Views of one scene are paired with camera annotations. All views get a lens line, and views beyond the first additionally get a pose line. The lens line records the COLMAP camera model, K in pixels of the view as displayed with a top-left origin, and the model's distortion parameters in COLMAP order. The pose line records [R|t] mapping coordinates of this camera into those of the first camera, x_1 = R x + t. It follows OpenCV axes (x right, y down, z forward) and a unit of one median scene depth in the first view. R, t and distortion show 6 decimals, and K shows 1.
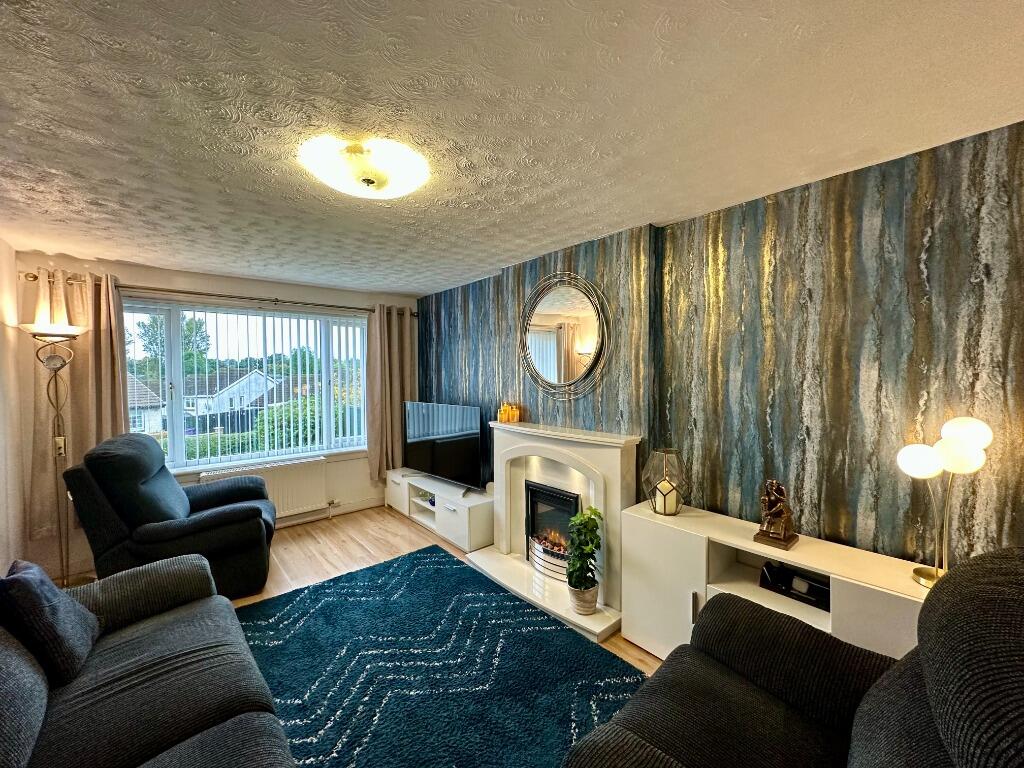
lens RADIAL K [[412.6, 0, 507.1], [0, 412.6, 384.7], [0, 0, 1]] dist [-0.001570, 0.000274]
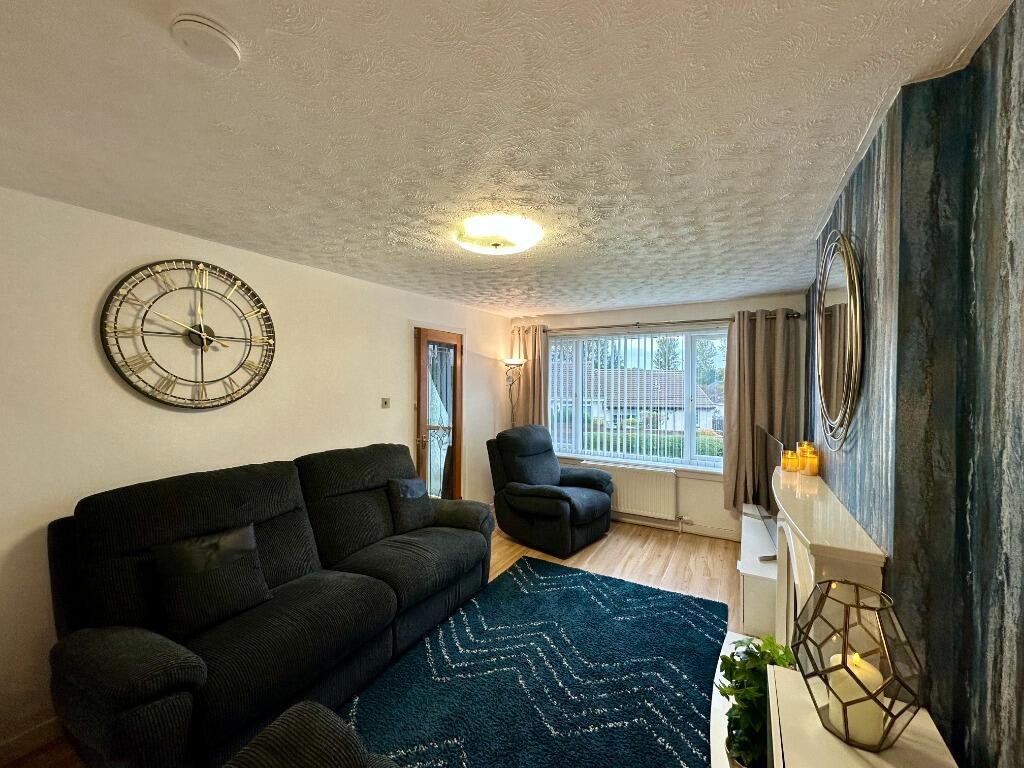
lens RADIAL K [[412.6, 0, 514.1], [0, 412.6, 382.0], [0, 0, 1]] dist [-0.001570, 0.000274]
pose [[0.333395, 0.014396, -0.942677, 0.521782], [-0.034827, 0.999389, 0.002945, -0.044961], [0.942144, 0.031848, 0.333693, 0.375440]]
